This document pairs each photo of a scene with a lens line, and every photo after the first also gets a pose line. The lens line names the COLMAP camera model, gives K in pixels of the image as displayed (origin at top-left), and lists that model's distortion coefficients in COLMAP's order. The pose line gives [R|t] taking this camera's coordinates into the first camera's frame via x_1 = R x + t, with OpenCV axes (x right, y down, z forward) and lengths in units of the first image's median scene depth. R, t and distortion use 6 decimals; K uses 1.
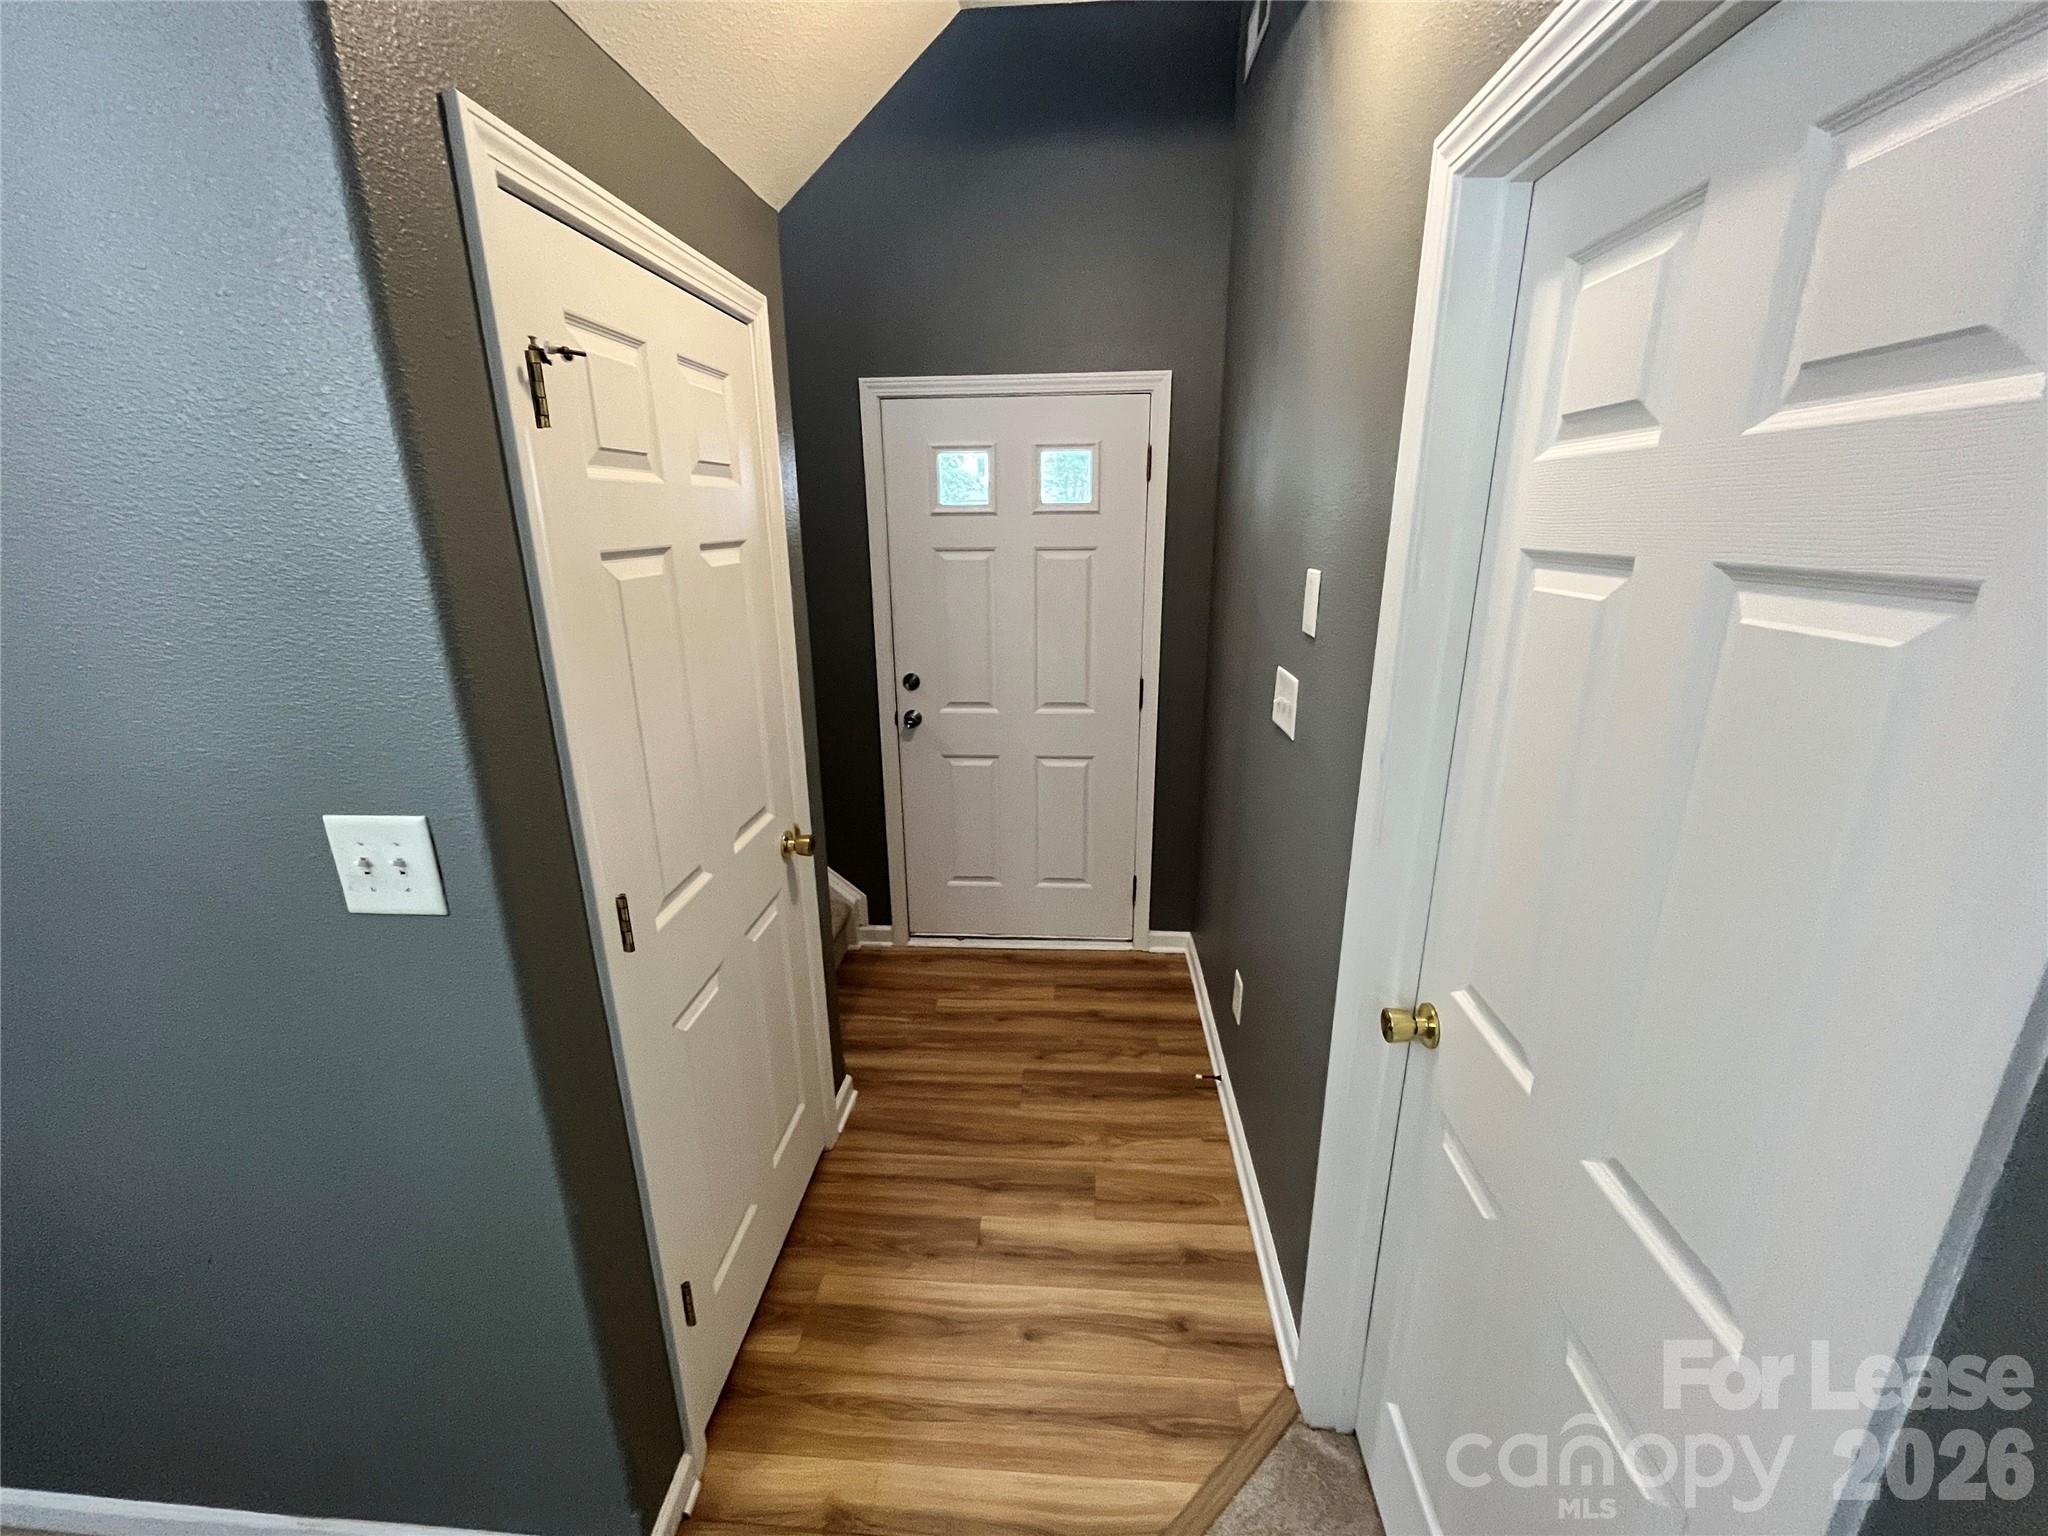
lens RADIAL K [[829.3, 0, 1017.8], [0, 829.3, 766.9], [0, 0, 1]] dist [-0.006457, 0.000180]
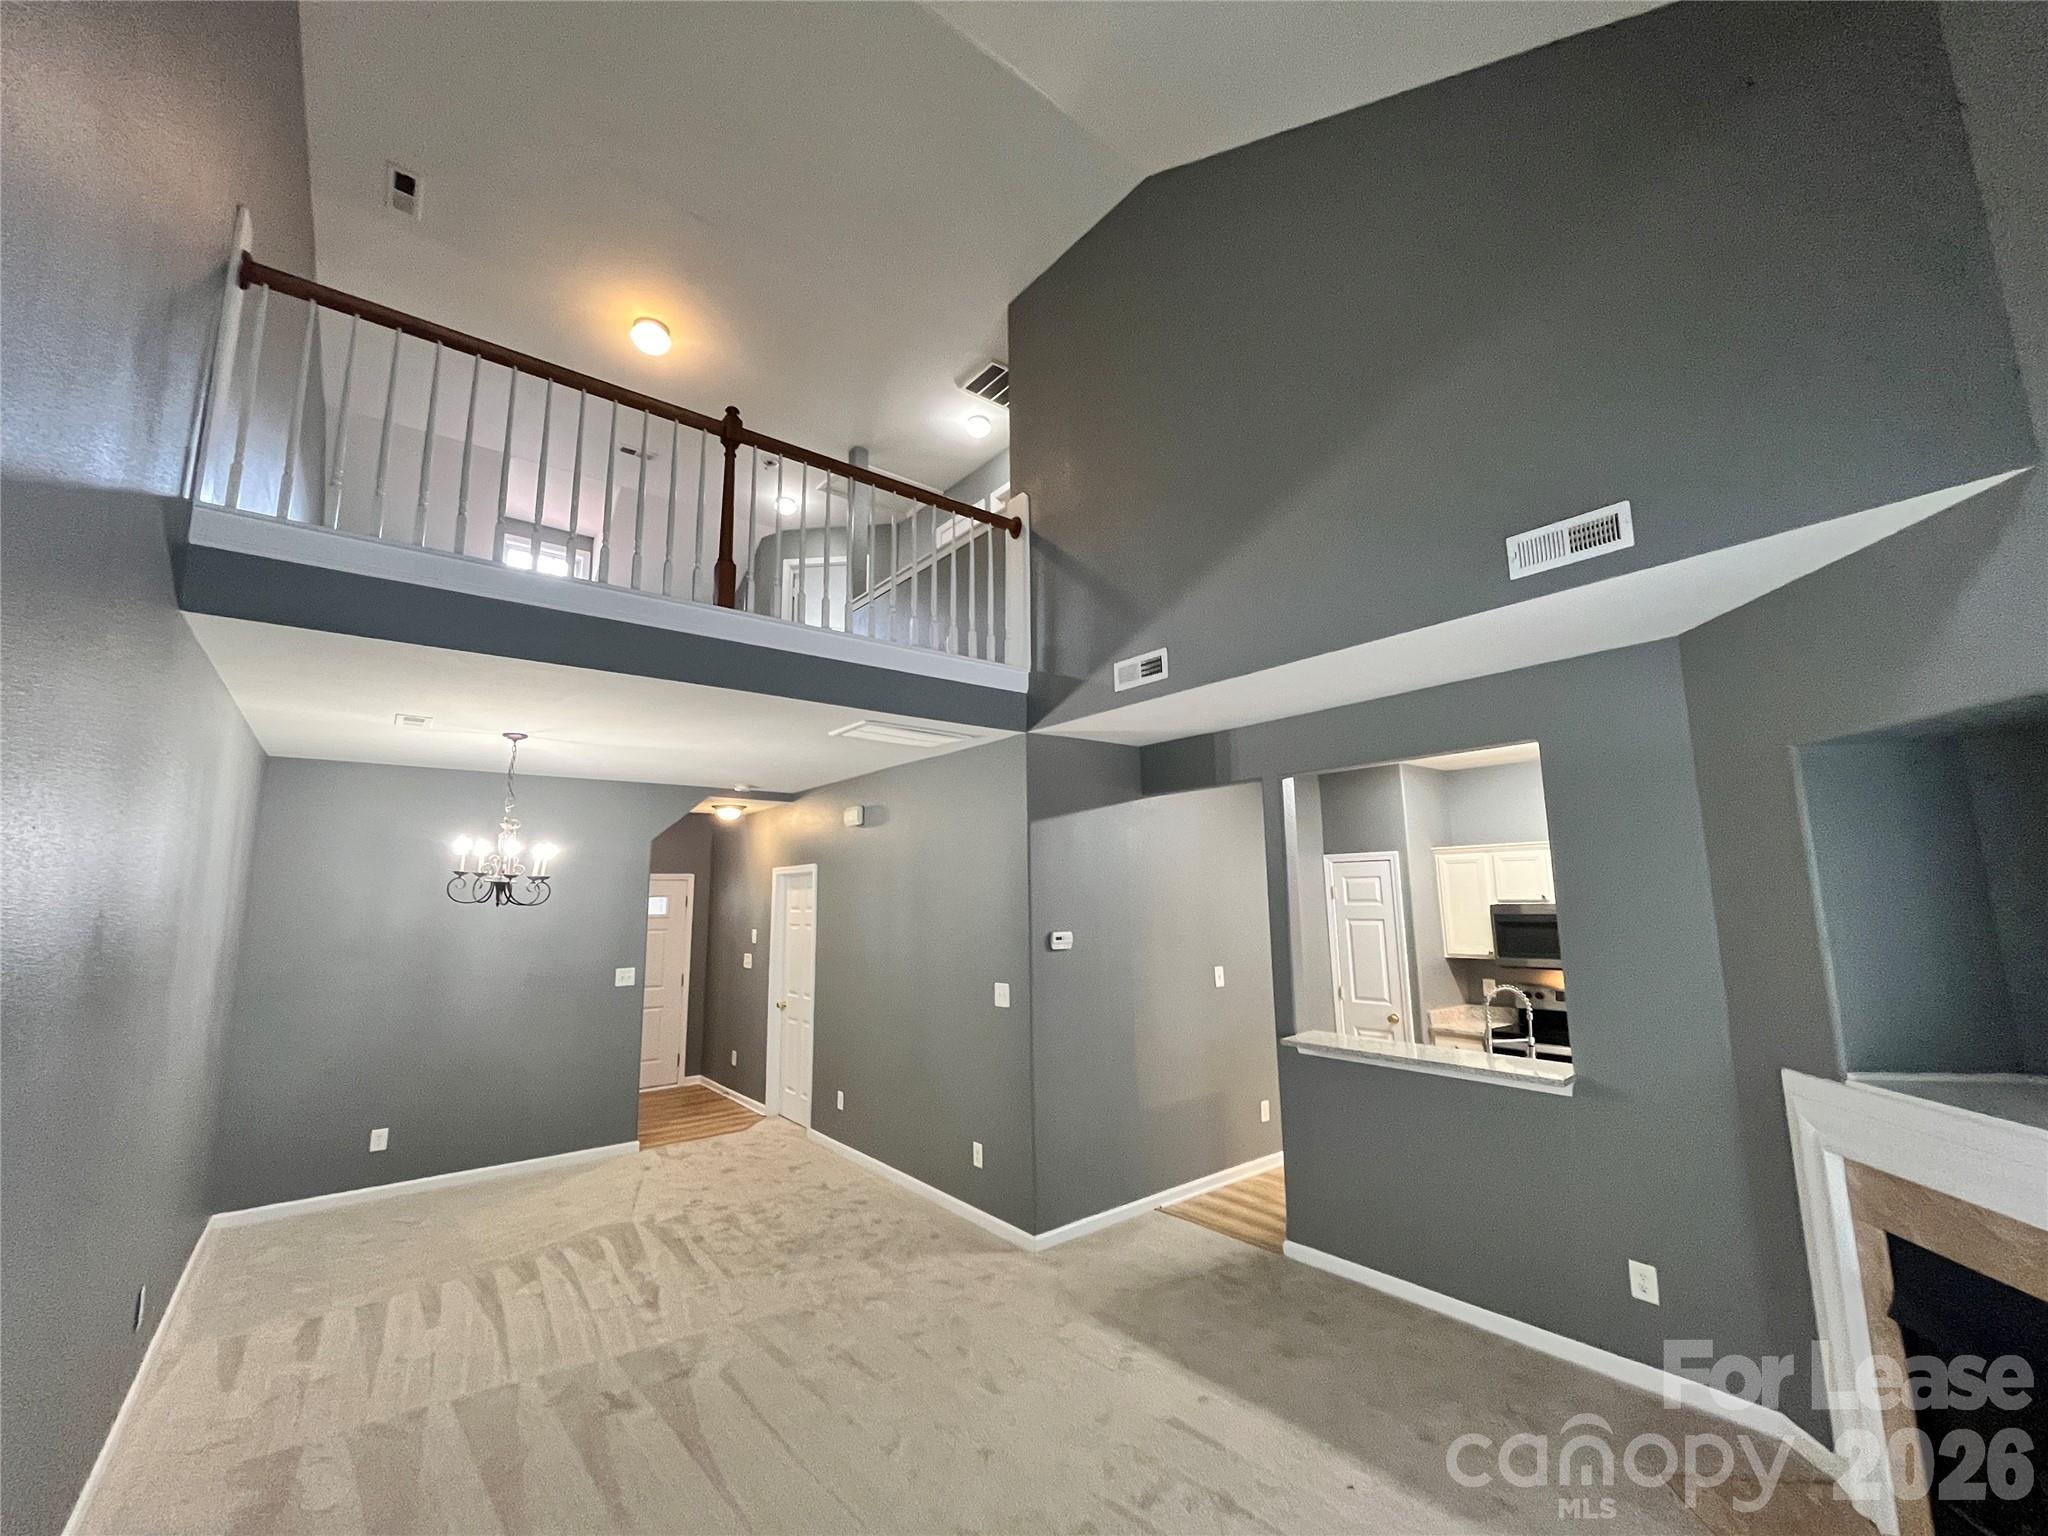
lens RADIAL K [[829.3, 0, 1017.8], [0, 829.3, 766.9], [0, 0, 1]] dist [-0.006457, 0.000180]
pose [[0.738056, 0.105677, 0.666413, -1.052845], [0.202742, 0.907286, -0.368412, 0.571328], [-0.643560, 0.407018, 0.648203, -2.019222]]
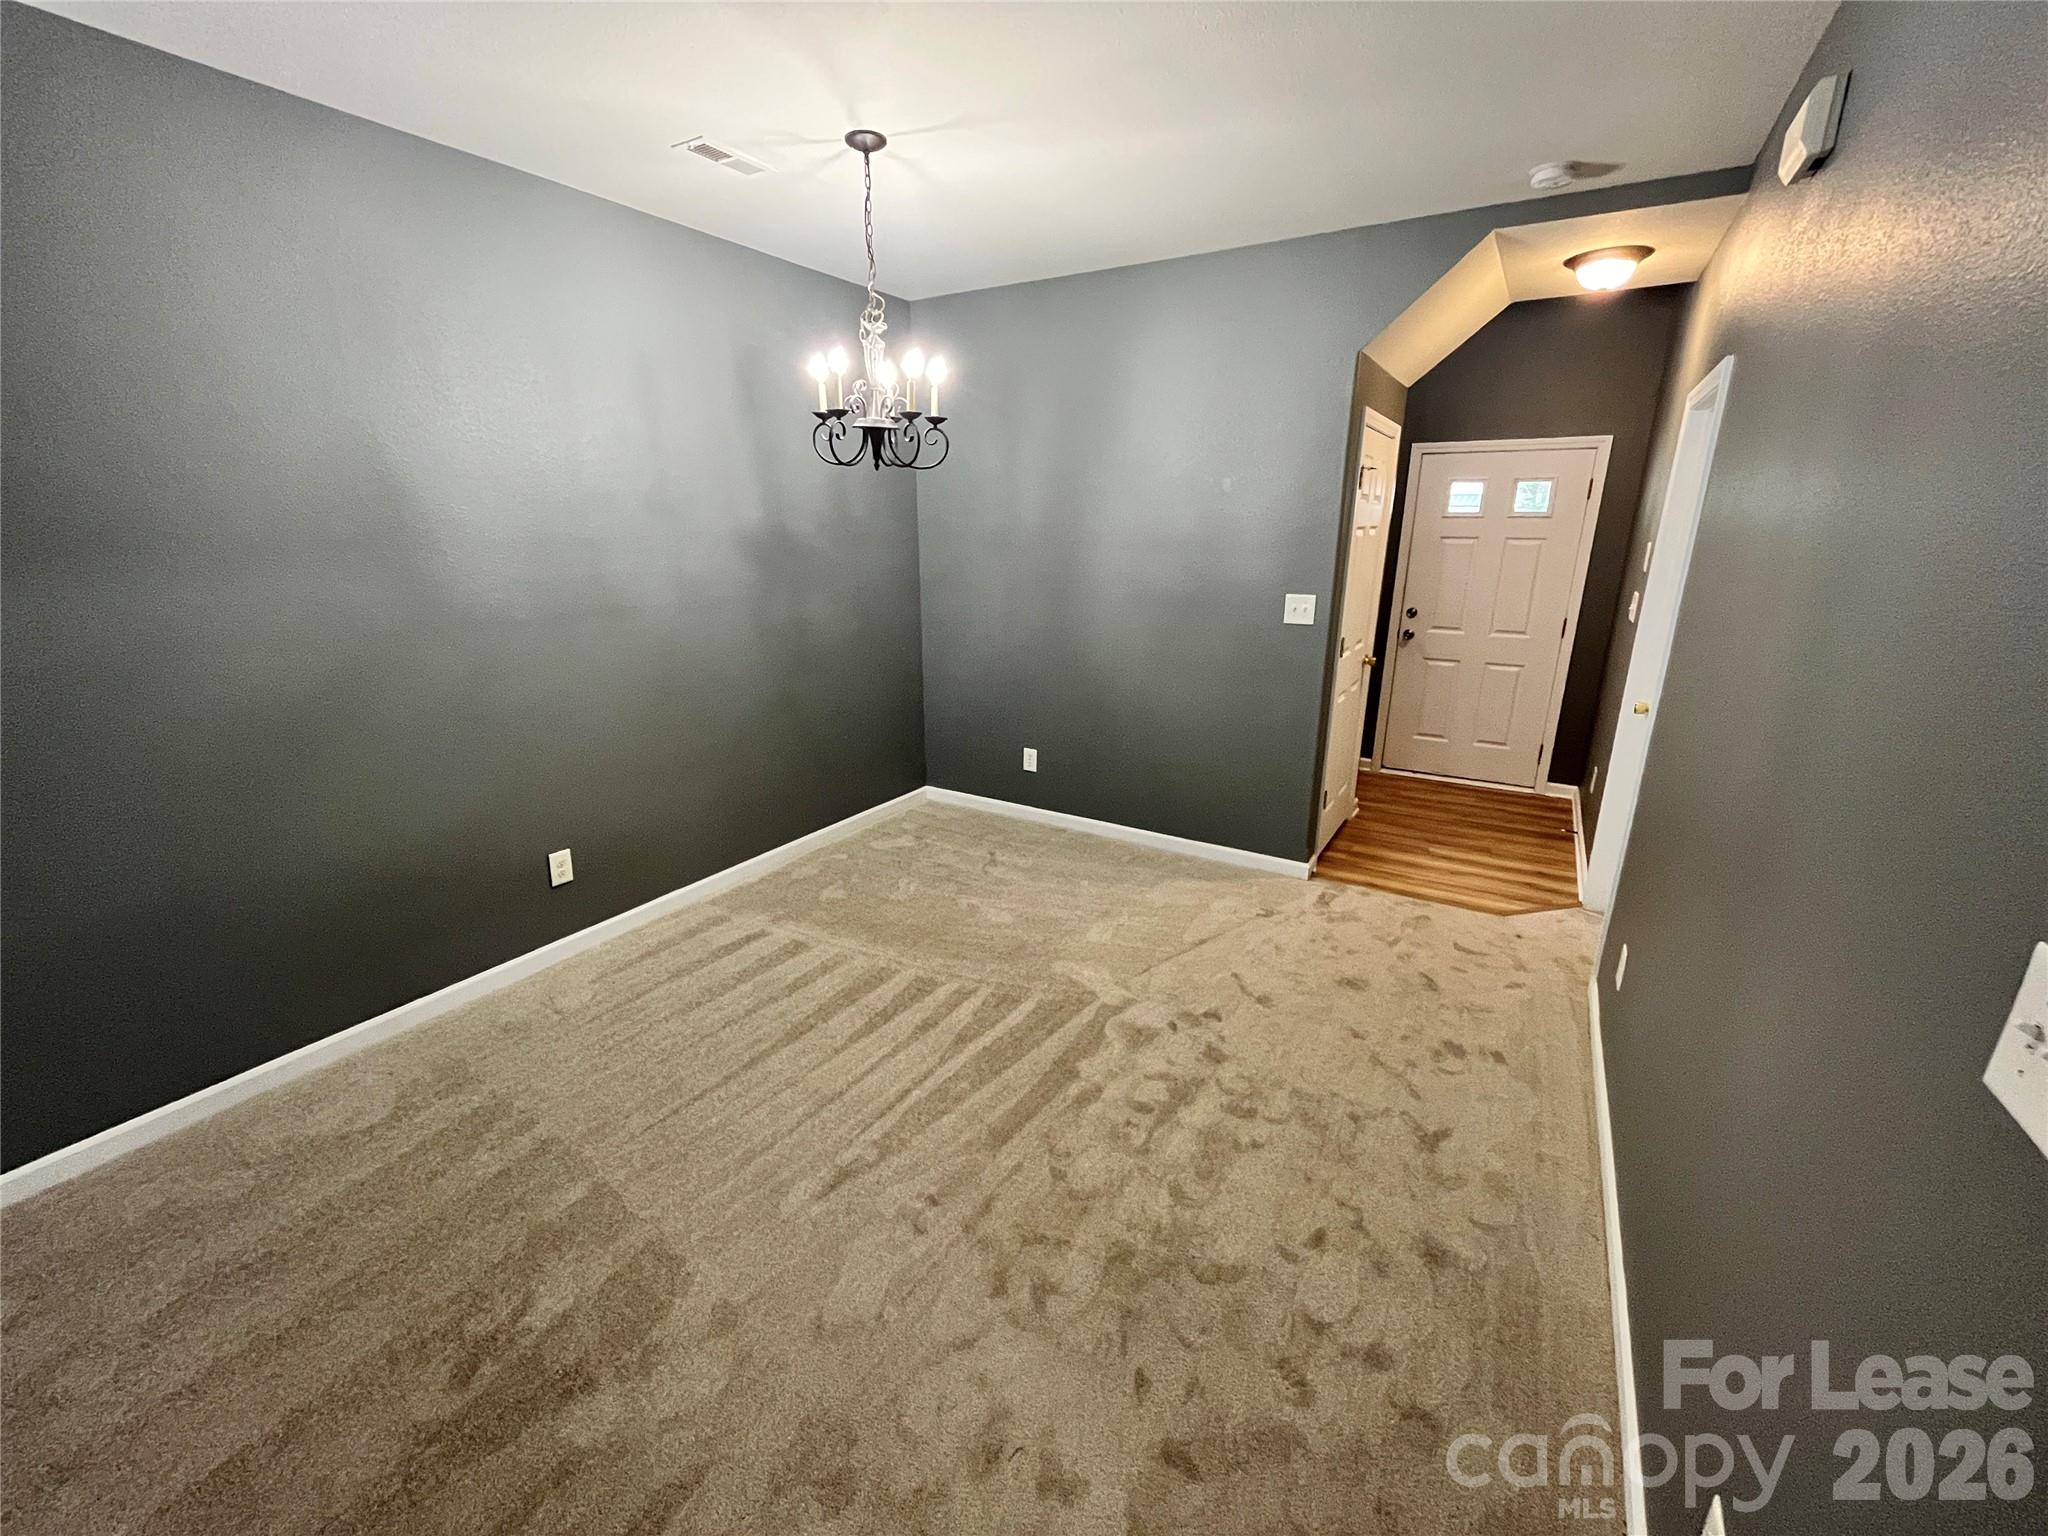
lens RADIAL K [[829.3, 0, 1017.8], [0, 829.3, 766.9], [0, 0, 1]] dist [-0.006457, 0.000180]
pose [[0.887021, 0.141959, -0.439366, -0.057492], [-0.144132, 0.989145, 0.028611, 0.321751], [0.438658, 0.037948, 0.897853, -1.025802]]
